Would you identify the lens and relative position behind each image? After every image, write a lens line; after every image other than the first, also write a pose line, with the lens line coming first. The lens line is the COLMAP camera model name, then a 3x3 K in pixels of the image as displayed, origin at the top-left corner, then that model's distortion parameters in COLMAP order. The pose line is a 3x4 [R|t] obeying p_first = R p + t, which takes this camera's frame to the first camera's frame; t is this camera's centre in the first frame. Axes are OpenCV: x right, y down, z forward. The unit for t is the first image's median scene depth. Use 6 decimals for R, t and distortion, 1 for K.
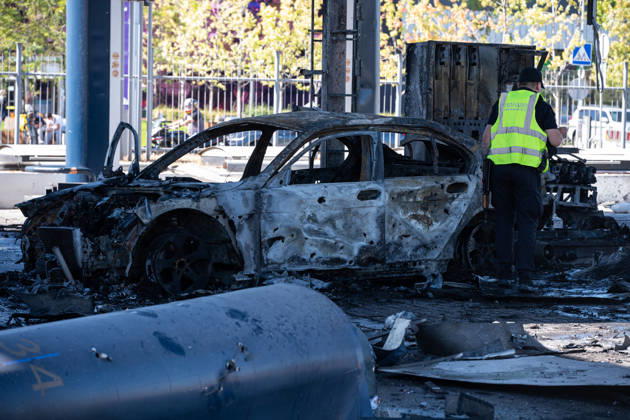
lens RADIAL K [[2243.9, 0, 315.0], [0, 2243.9, 210.0], [0, 0, 1]] dist [0.026526, 1.911103]
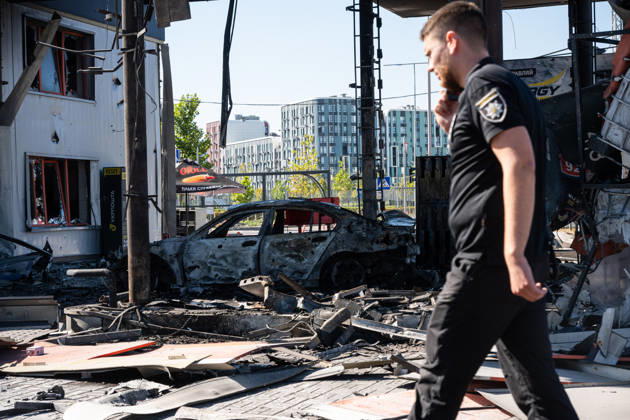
lens RADIAL K [[1195.2, 0, 315.0], [0, 1195.2, 210.0], [0, 0, 1]] dist [0.046156, -0.105166]
pose [[0.724931, -0.030894, -0.688128, 0.748072], [0.000410, 0.999013, -0.044420, 0.009377], [0.688821, 0.031919, 0.724228, 0.318795]]
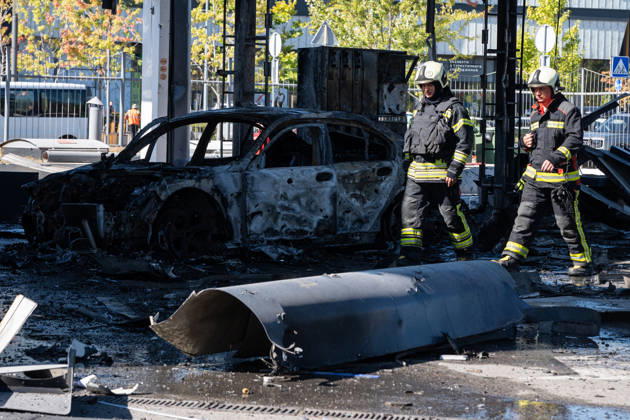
lens RADIAL K [[2375.7, 0, 315.0], [0, 2375.7, 210.0], [0, 0, 1]] dist [0.079156, -1.873341]
pose [[0.980614, -0.002529, 0.195932, -0.228536], [0.002686, 0.999996, -0.000533, 0.011504], [-0.195930, 0.001049, 0.980617, -0.237050]]
